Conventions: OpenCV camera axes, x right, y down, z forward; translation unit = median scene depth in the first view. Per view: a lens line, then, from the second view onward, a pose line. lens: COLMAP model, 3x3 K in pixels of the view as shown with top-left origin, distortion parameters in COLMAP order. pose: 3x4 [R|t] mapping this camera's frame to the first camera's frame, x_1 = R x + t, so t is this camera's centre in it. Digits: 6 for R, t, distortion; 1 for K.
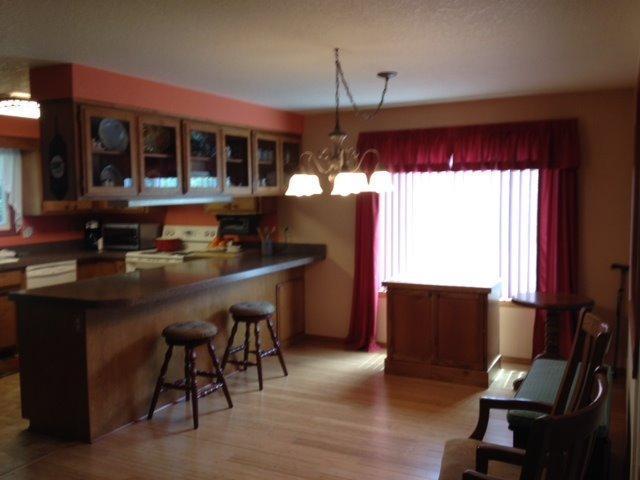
lens RADIAL K [[599.7, 0, 320.4], [0, 599.7, 236.3], [0, 0, 1]] dist [0.155144, -0.426006]
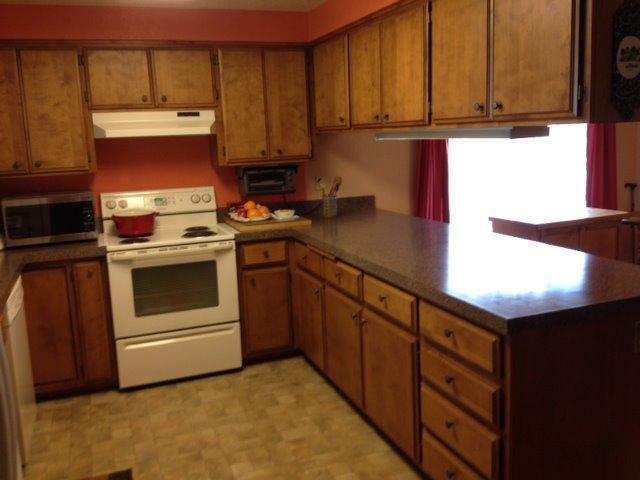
lens RADIAL K [[613.6, 0, 320.0], [0, 613.6, 240.0], [0, 0, 1]] dist [0.179786, -0.383659]
pose [[0.689919, -0.142299, 0.709763, -0.655424], [0.088794, 0.989720, 0.112115, -0.026583], [-0.718420, -0.014328, 0.695462, 0.519561]]
